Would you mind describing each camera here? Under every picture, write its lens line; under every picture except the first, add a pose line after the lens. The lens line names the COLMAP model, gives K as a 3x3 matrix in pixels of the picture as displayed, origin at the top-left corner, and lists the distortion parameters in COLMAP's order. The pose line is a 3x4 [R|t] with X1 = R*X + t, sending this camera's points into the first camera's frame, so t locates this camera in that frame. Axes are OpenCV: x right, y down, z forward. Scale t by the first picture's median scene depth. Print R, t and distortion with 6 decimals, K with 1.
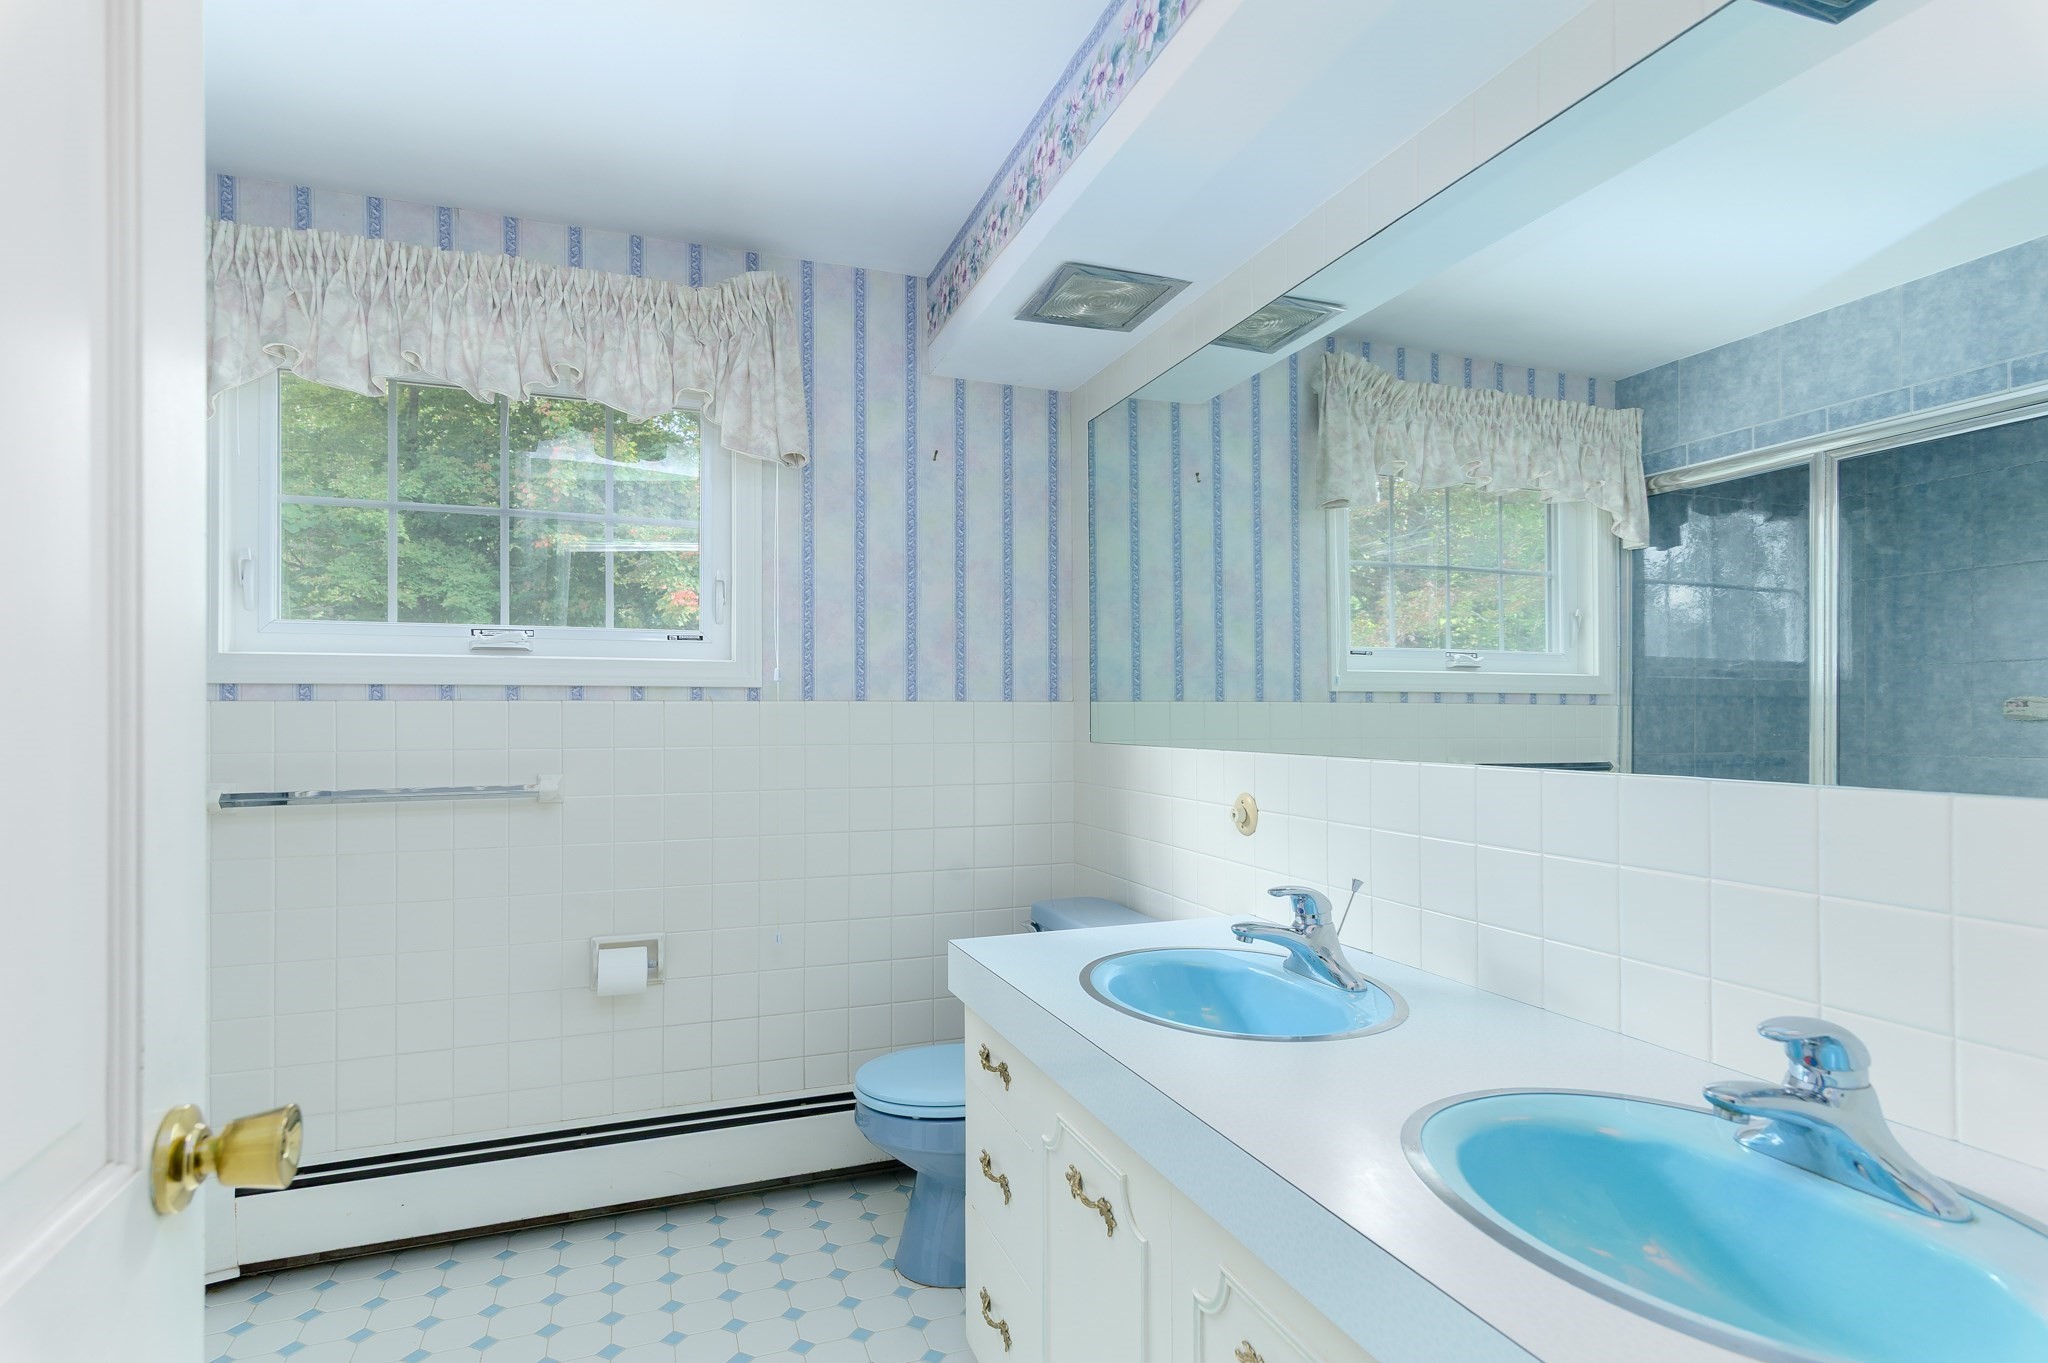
lens RADIAL K [[1039.7, 0, 1021.8], [0, 1039.7, 710.5], [0, 0, 1]] dist [0.014241, -0.000681]
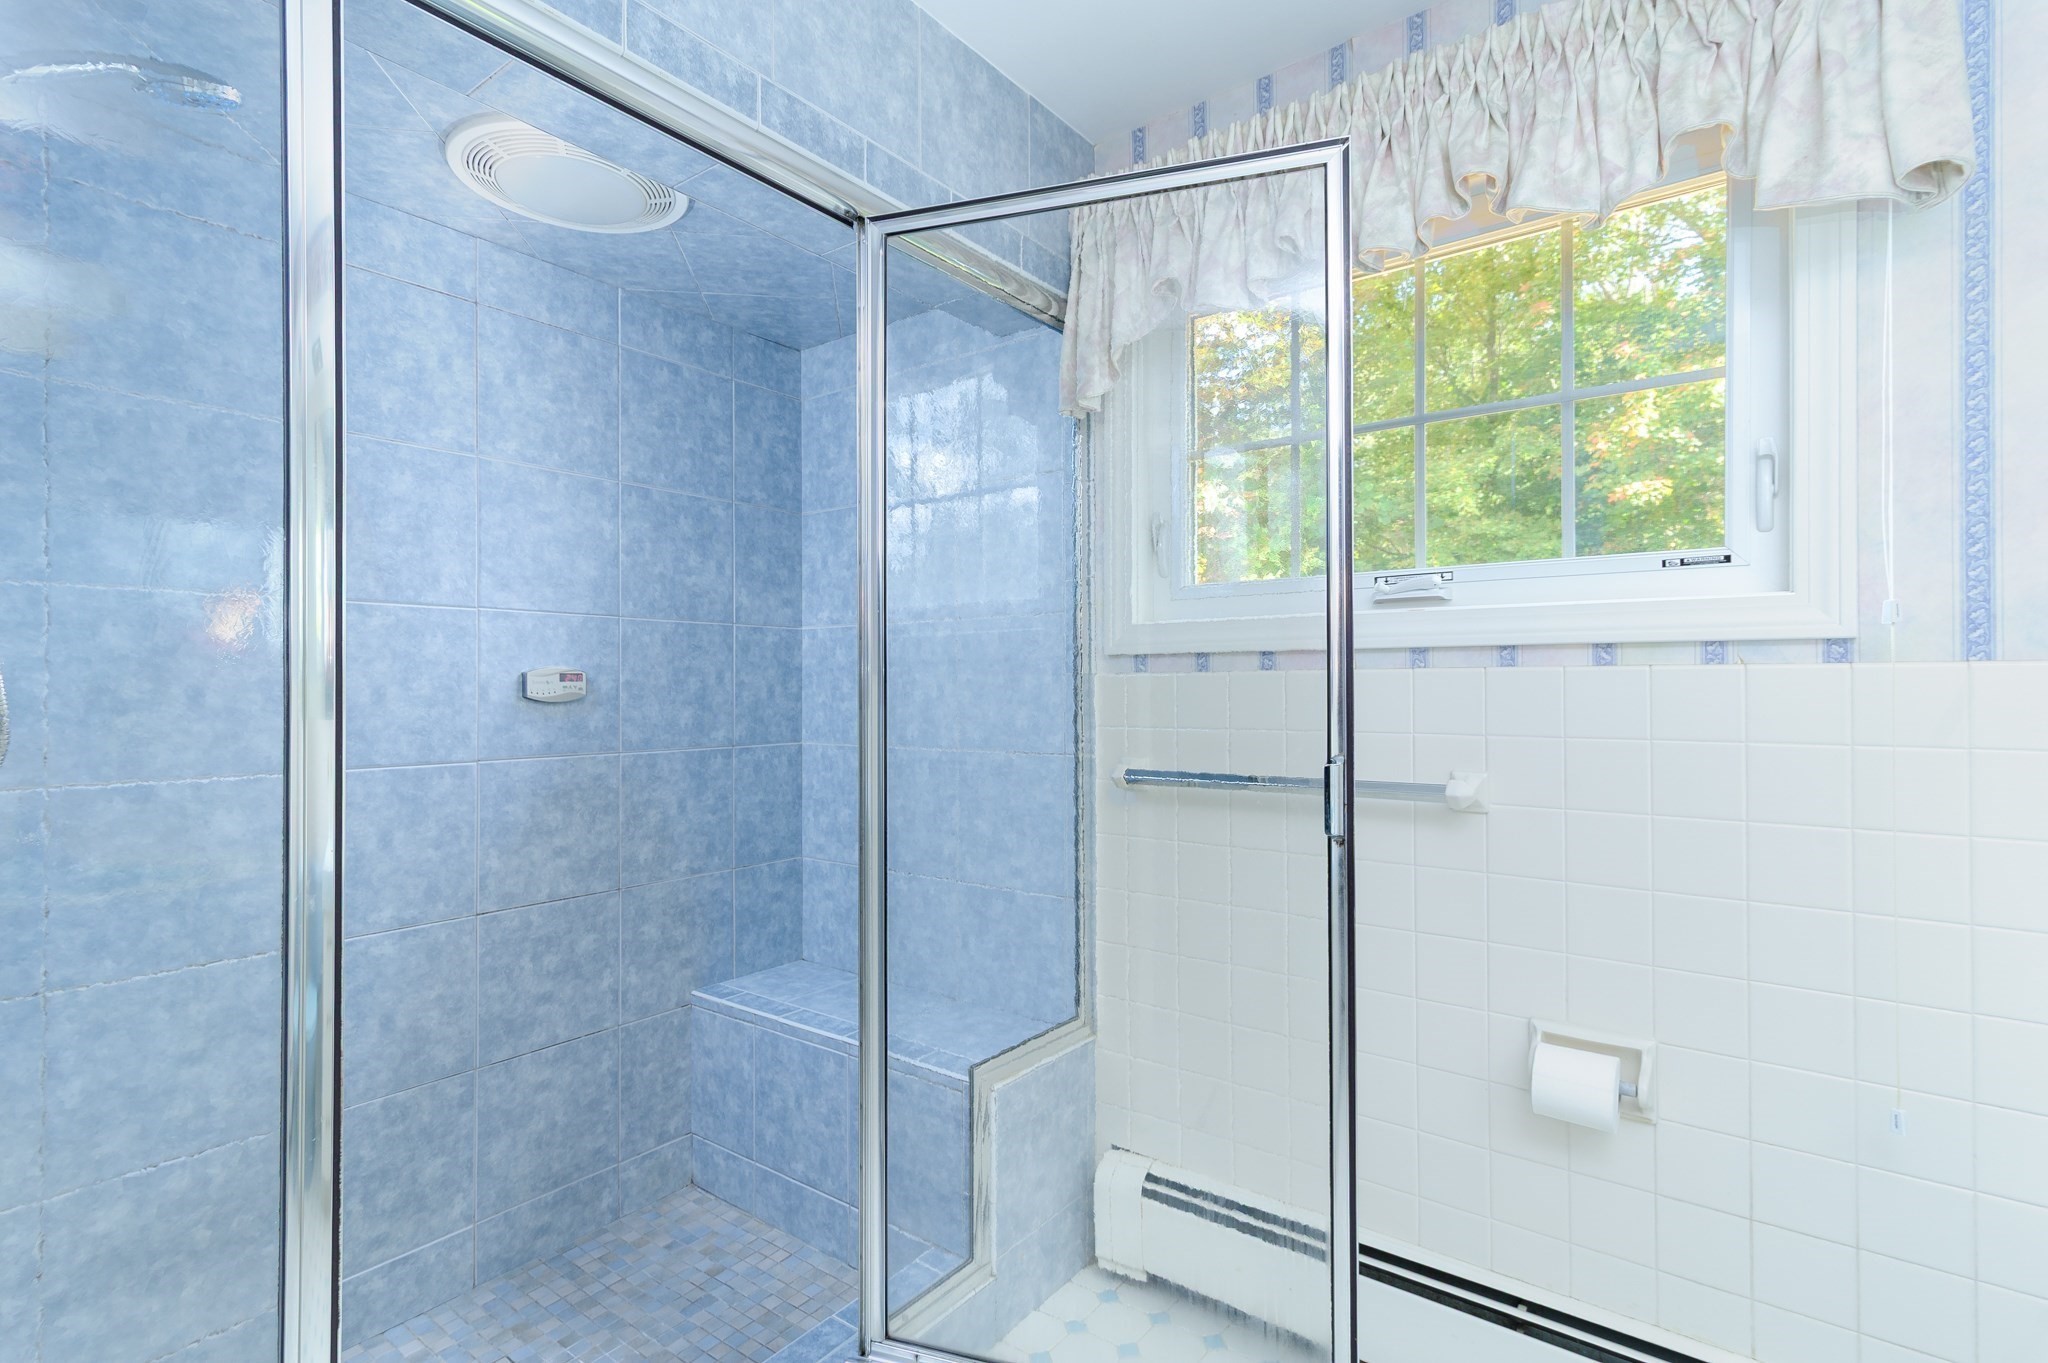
lens RADIAL K [[976.1, 0, 1013.6], [0, 976.1, 680.6], [0, 0, 1]] dist [-0.000026, 0.007768]
pose [[0.529791, -0.004771, -0.848115, -0.053690], [0.005253, 0.999983, -0.002344, -0.000616], [0.848112, -0.003214, 0.529807, 0.383770]]
